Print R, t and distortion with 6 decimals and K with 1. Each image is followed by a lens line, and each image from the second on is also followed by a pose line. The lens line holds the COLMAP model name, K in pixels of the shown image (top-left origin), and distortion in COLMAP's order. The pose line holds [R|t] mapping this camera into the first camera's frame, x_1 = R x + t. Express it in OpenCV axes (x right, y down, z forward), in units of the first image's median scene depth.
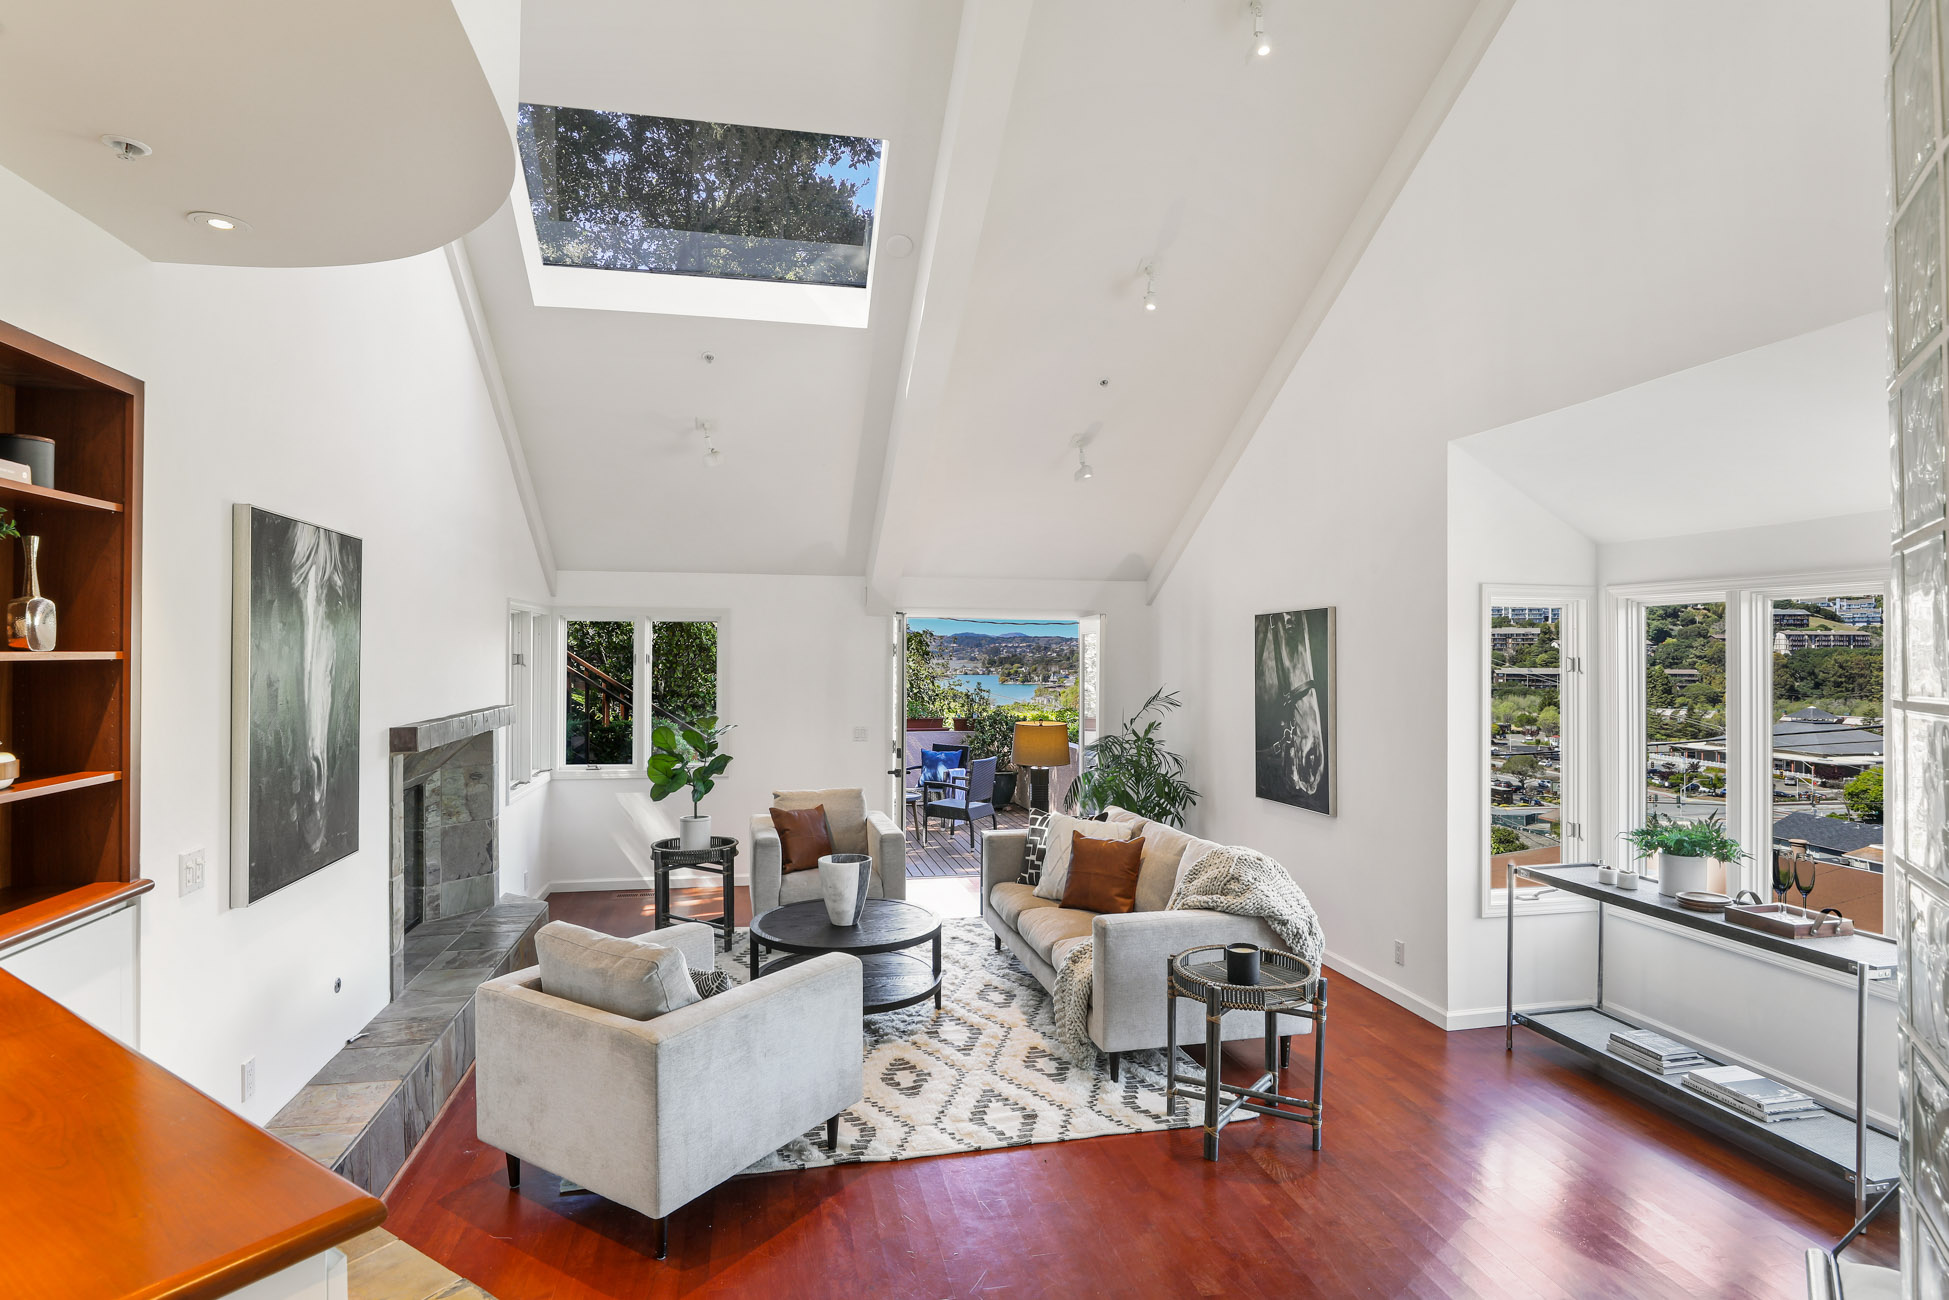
lens RADIAL K [[1007.0, 0, 974.1], [0, 1007.0, 649.5], [0, 0, 1]] dist [0.000059, -0.000001]
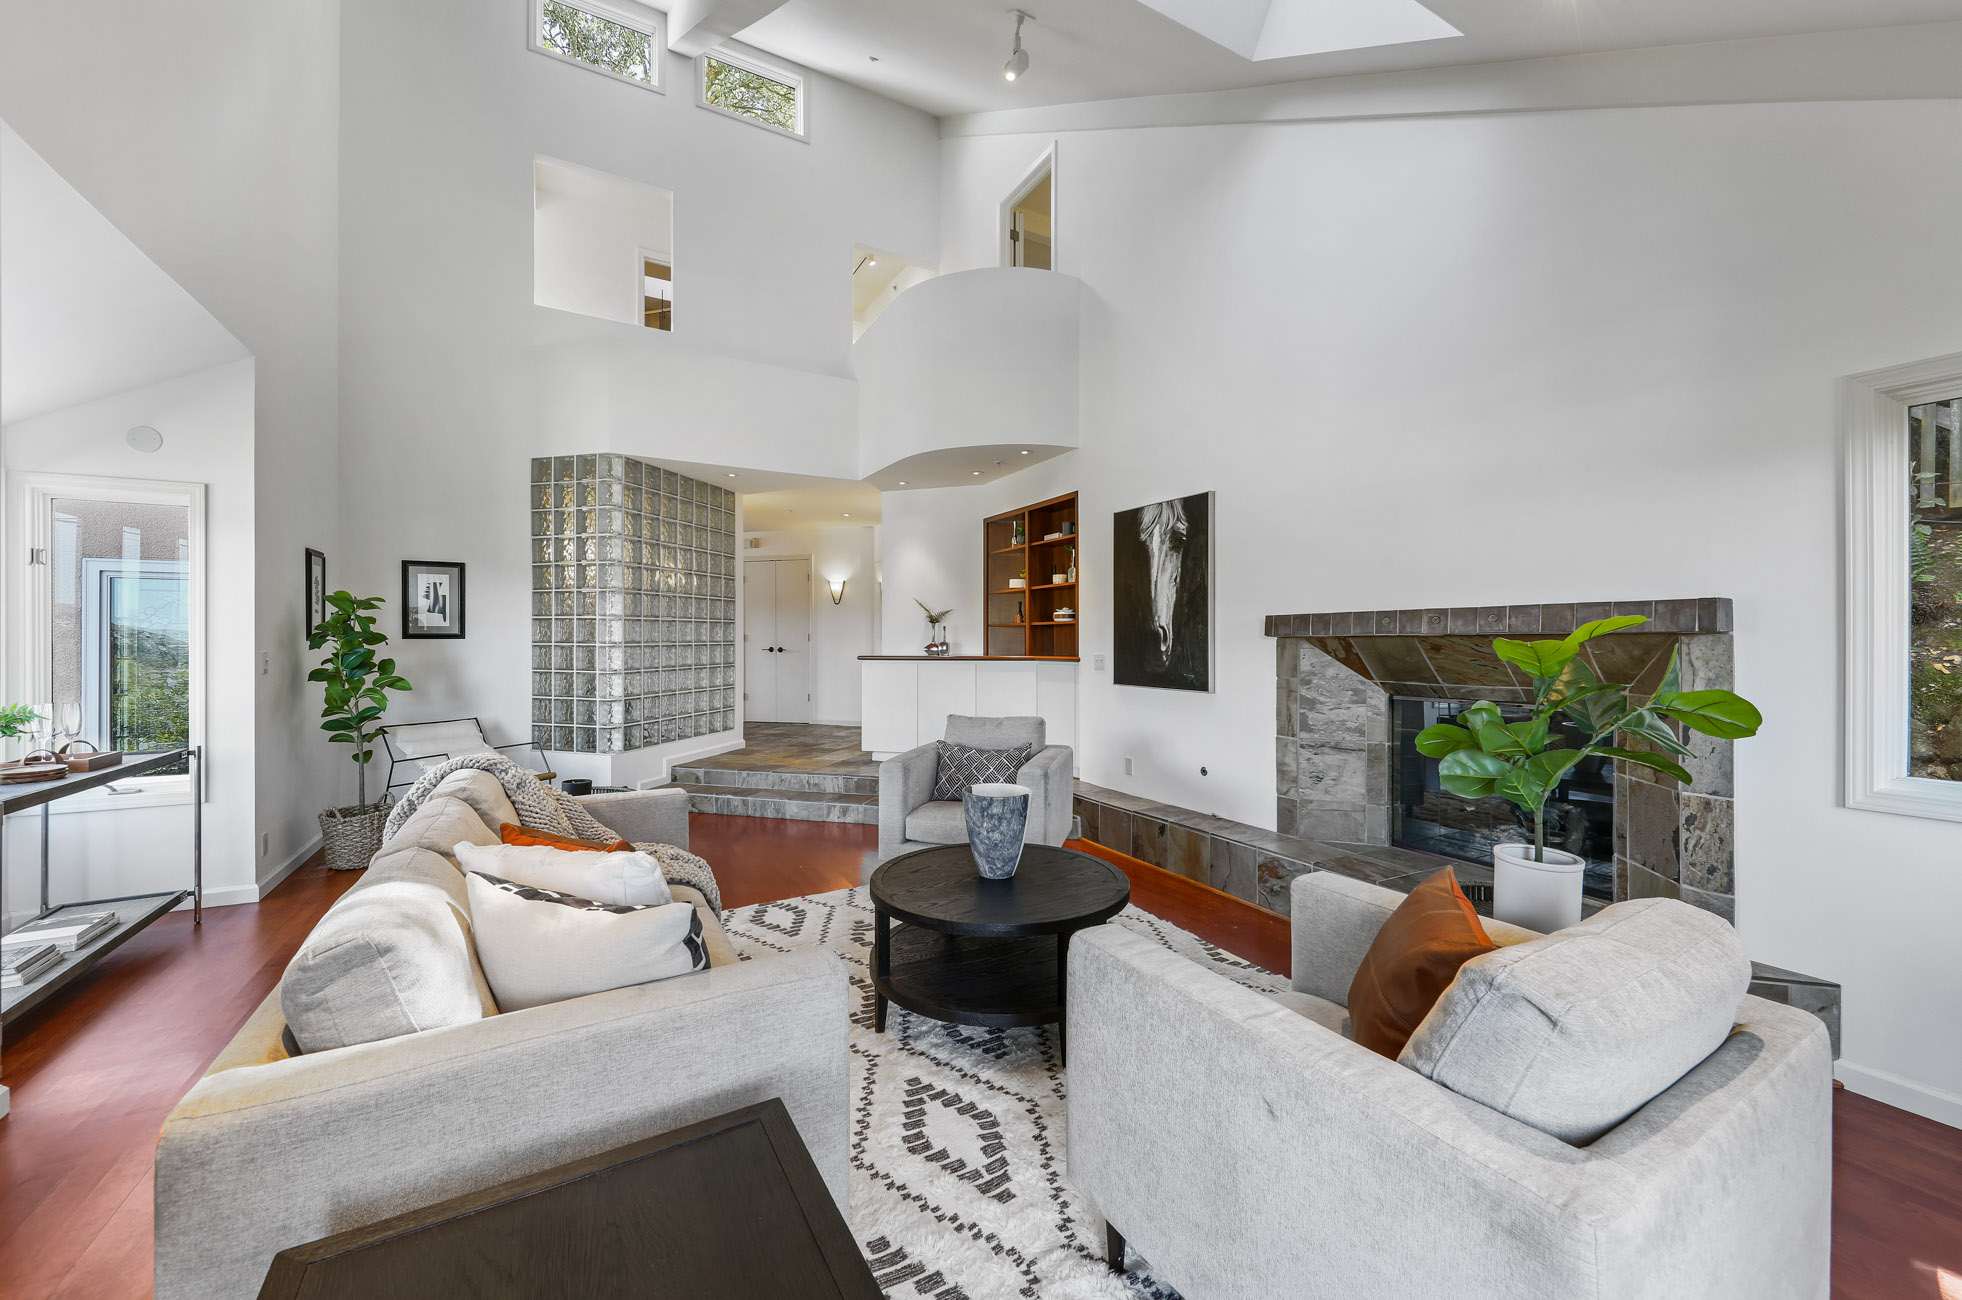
lens RADIAL K [[756.1, 0, 979.1], [0, 756.1, 644.4], [0, 0, 1]] dist [-0.000171, -0.000002]
pose [[-0.960087, 0.002427, -0.279691, 0.062991], [0.002897, 0.999995, -0.001265, 0.140512], [0.279686, -0.002025, -0.960089, 2.240859]]
